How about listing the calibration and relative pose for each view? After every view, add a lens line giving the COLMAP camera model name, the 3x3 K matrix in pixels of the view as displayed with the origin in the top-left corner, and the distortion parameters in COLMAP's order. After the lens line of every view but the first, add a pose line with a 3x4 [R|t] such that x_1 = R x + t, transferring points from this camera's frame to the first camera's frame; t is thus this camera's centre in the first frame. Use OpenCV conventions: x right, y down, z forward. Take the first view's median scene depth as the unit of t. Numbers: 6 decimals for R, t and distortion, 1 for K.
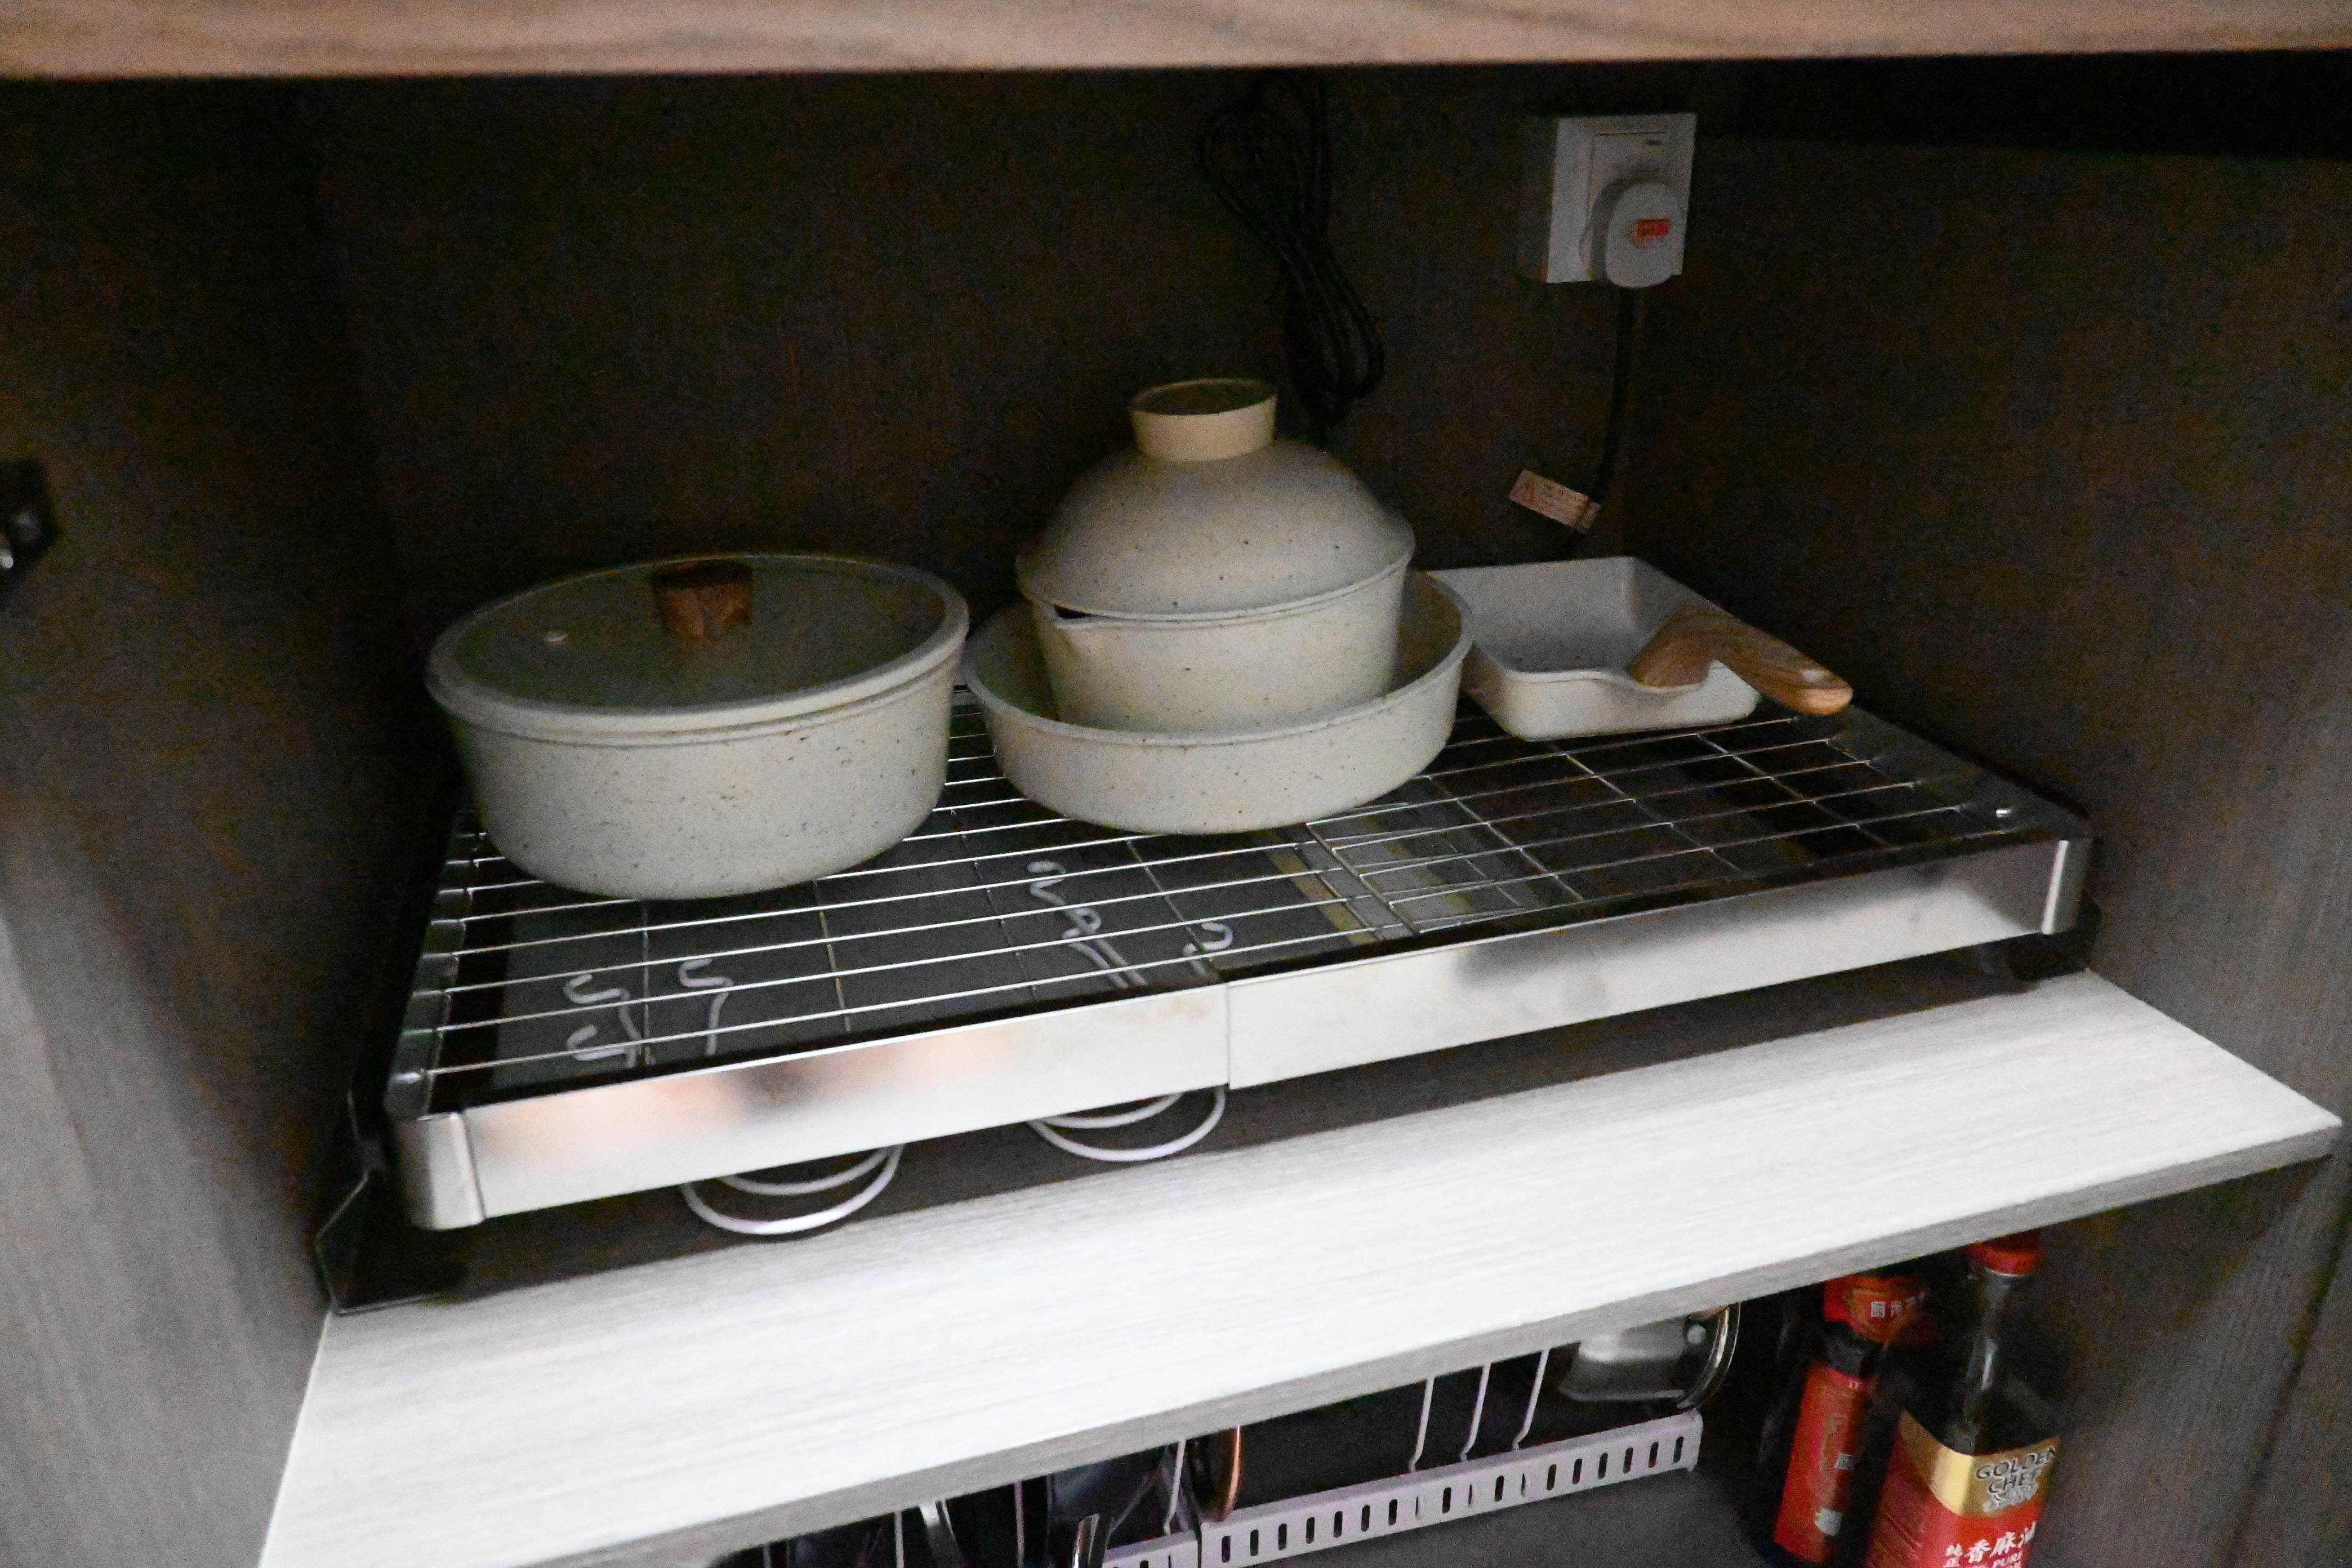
lens RADIAL K [[1613.1, 0, 1130.6], [0, 1613.1, 782.8], [0, 0, 1]] dist [-0.003781, -0.002590]
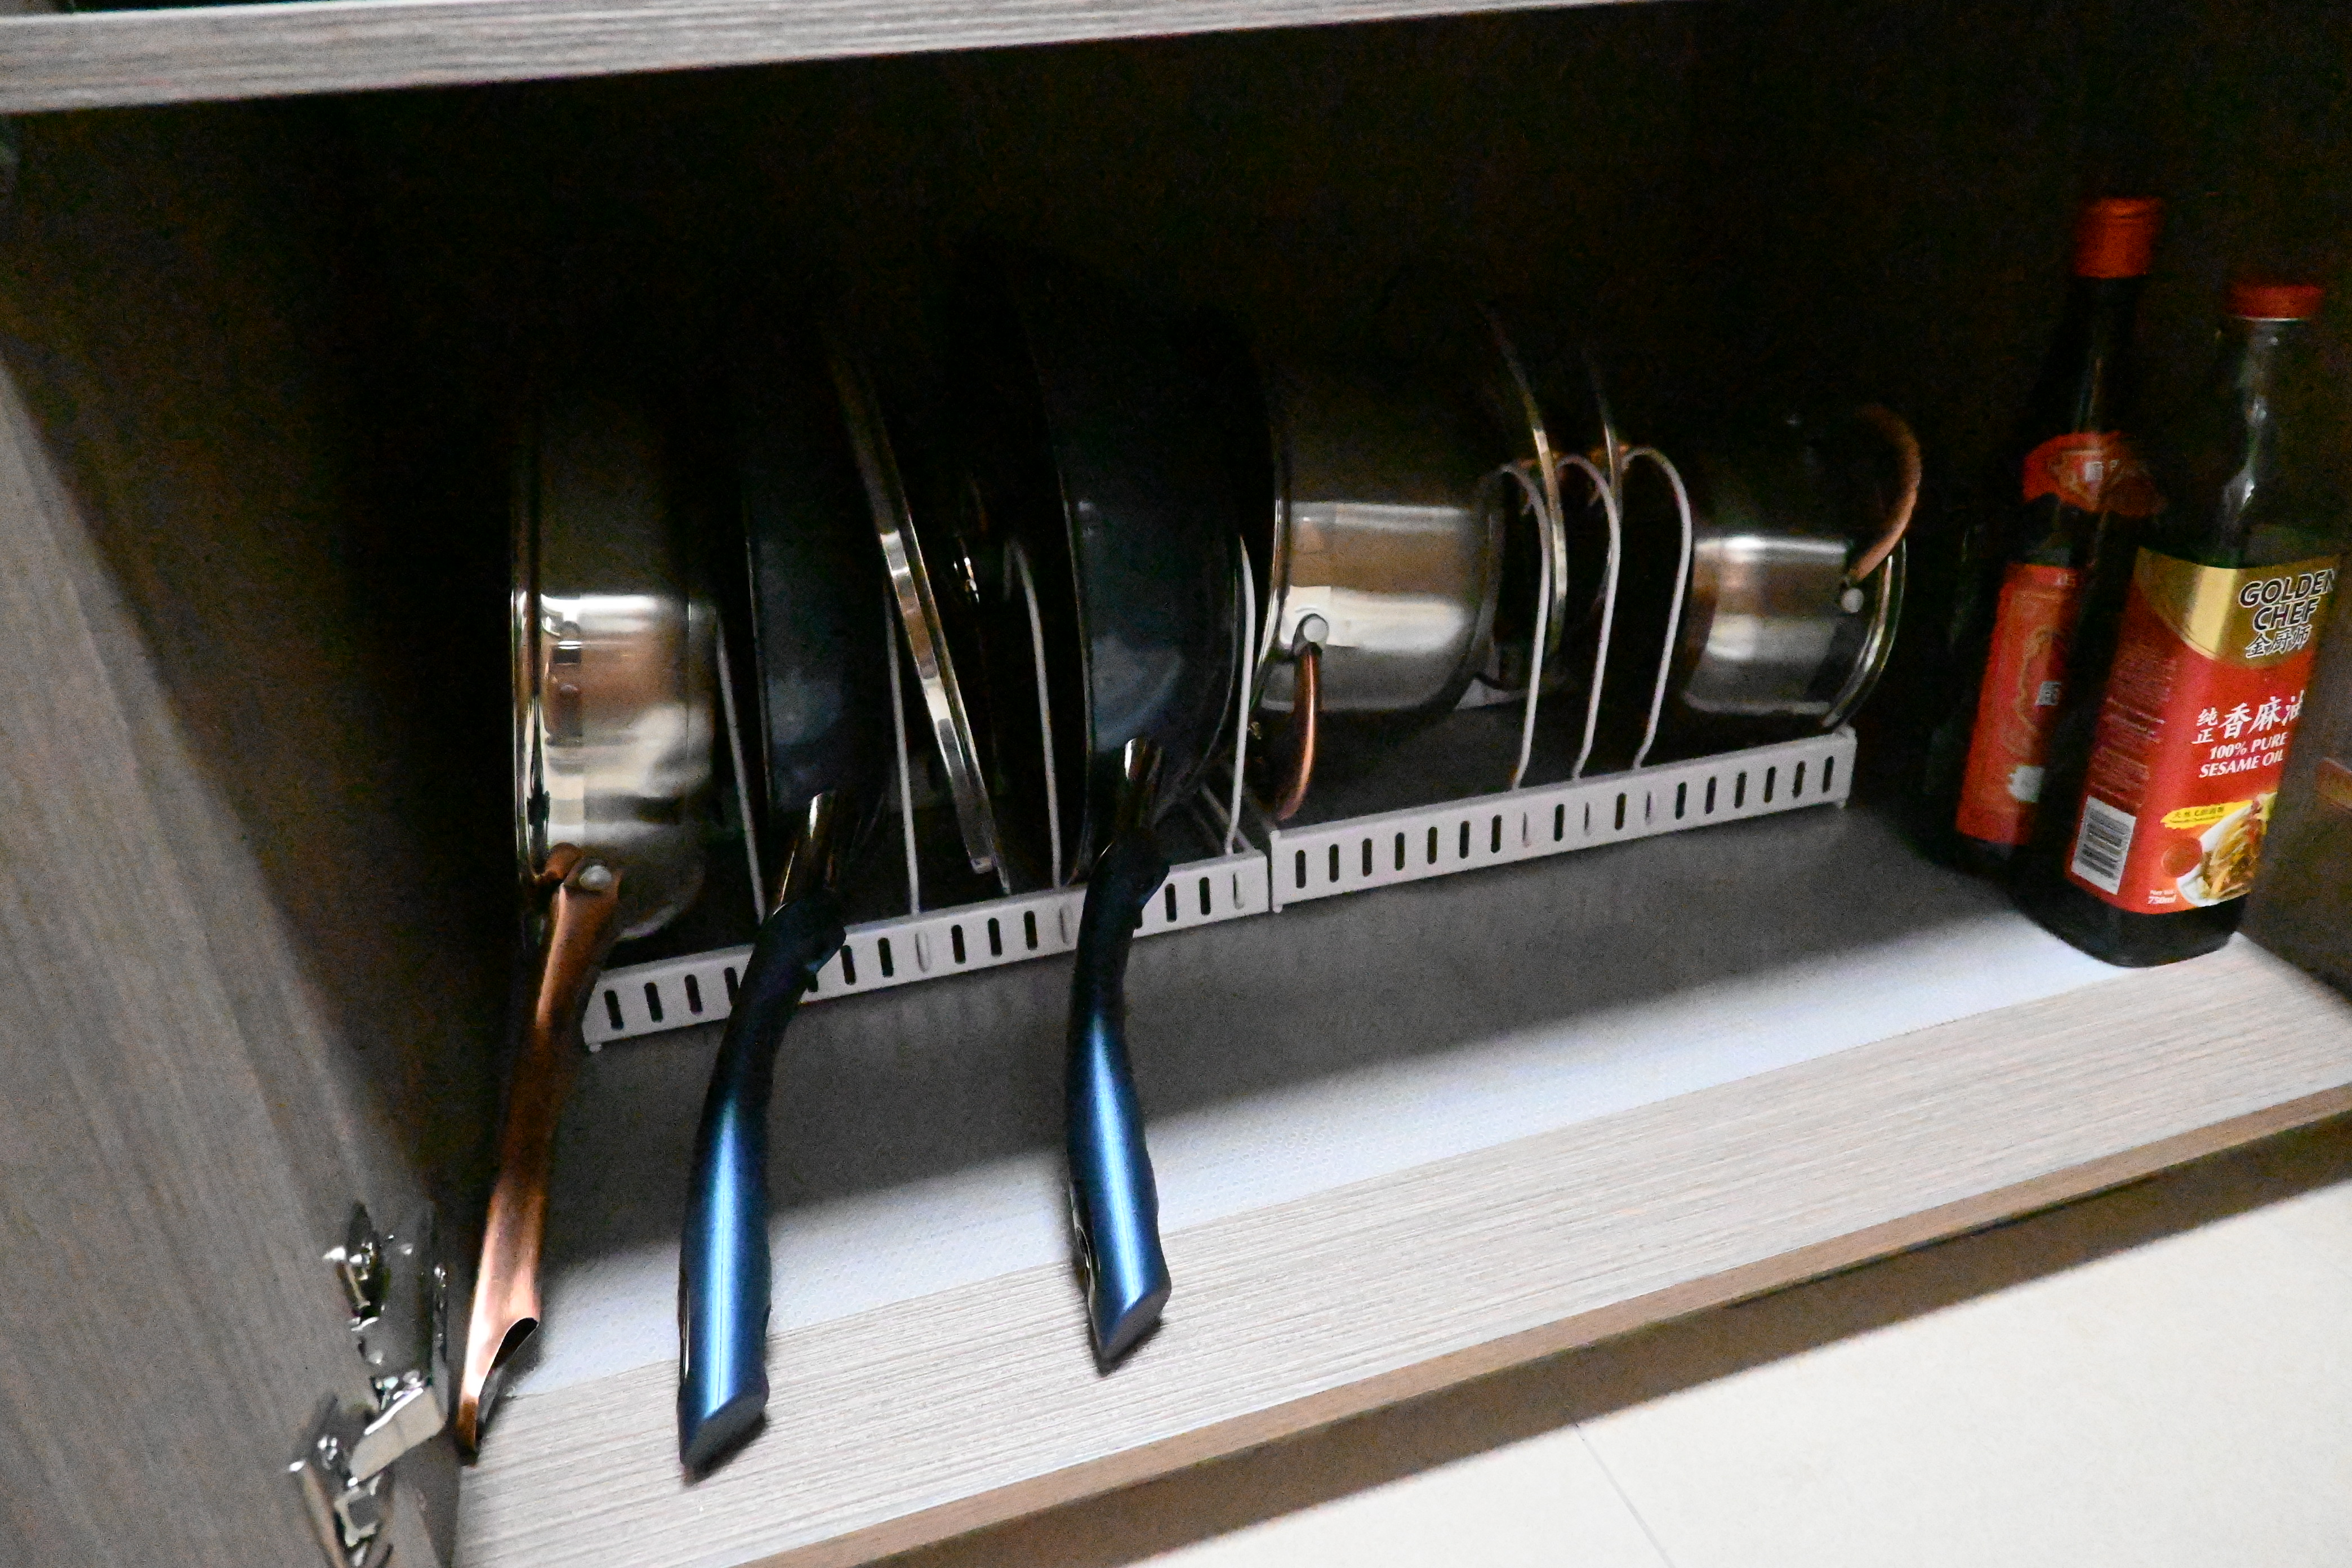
lens RADIAL K [[1625.1, 0, 1151.1], [0, 1625.1, 782.8], [0, 0, 1]] dist [0.004458, -0.000086]
pose [[0.999056, -0.042810, 0.007345, -0.022382], [0.042464, 0.998206, 0.042211, 0.390428], [-0.009139, -0.041859, 0.999082, 0.160467]]
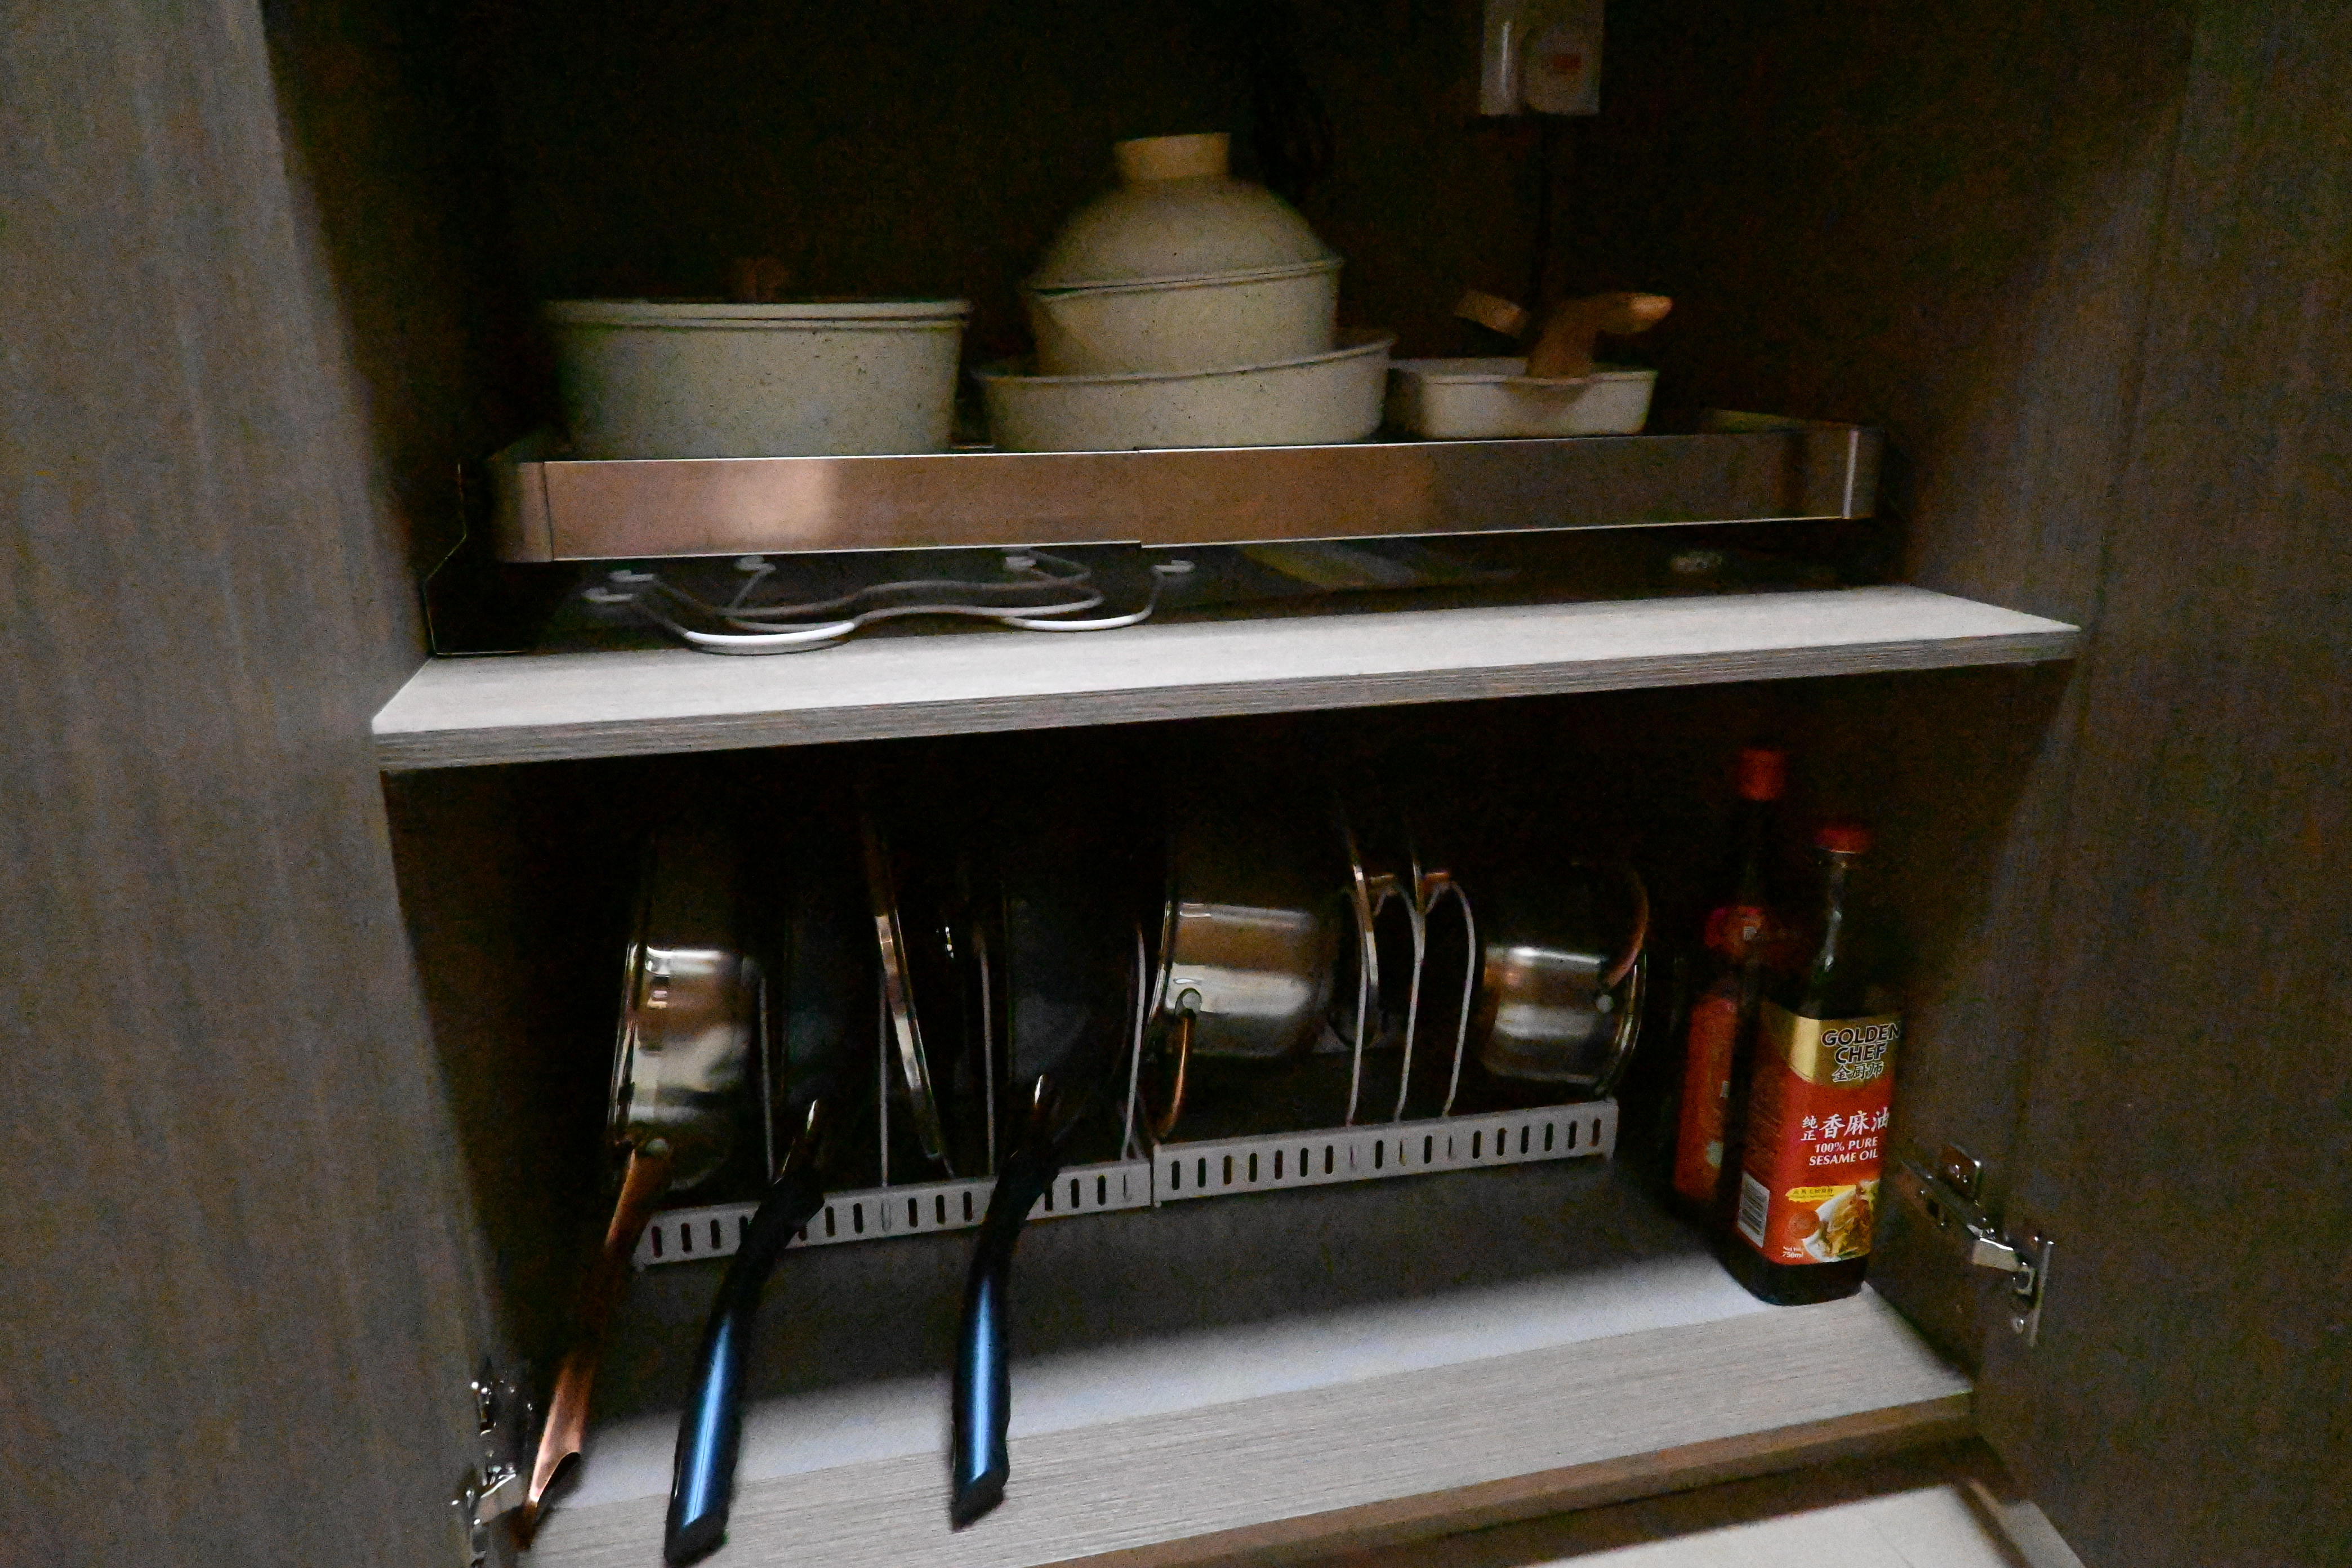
lens RADIAL K [[1625.1, 0, 1151.1], [0, 1625.1, 782.8], [0, 0, 1]] dist [0.004458, -0.000086]
pose [[0.998917, 0.029577, -0.035913, 0.074504], [-0.033476, 0.992992, -0.113337, 0.332689], [0.032309, 0.114417, 0.992907, -0.145996]]
